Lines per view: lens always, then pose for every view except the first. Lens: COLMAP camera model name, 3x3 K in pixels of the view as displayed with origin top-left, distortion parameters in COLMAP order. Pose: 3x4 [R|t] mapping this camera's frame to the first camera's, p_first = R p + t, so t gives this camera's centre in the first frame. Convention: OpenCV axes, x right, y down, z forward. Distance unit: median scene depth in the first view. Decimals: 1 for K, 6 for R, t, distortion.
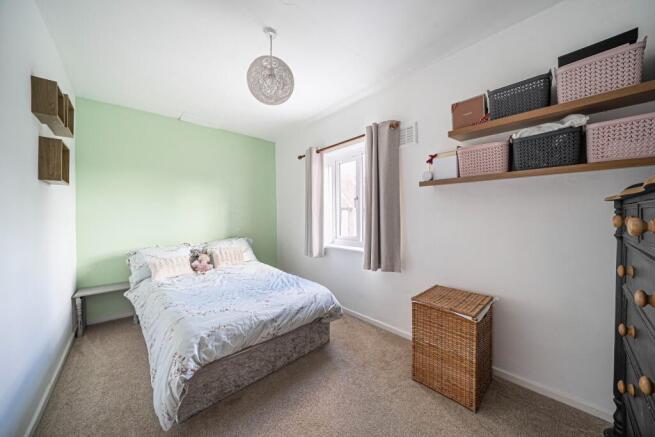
lens RADIAL K [[223.2, 0, 327.5], [0, 223.2, 218.5], [0, 0, 1]] dist [-0.023589, -0.000040]
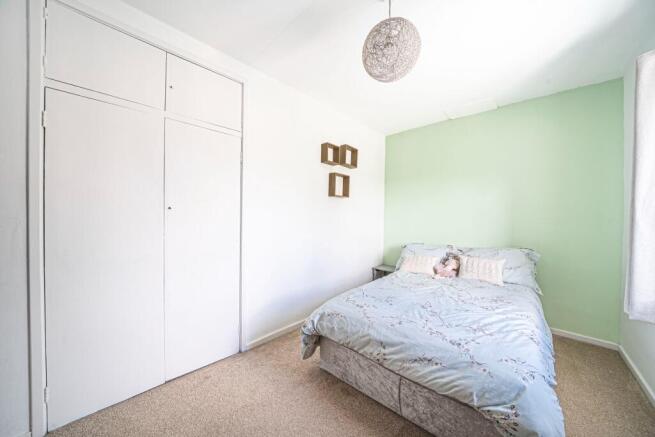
lens RADIAL K [[223.2, 0, 327.5], [0, 223.2, 218.5], [0, 0, 1]] dist [-0.023589, -0.000040]
pose [[0.085375, 0.016202, -0.996217, 0.533187], [-0.027918, 0.999514, 0.013863, -0.010286], [0.995958, 0.026629, 0.085786, 0.699990]]
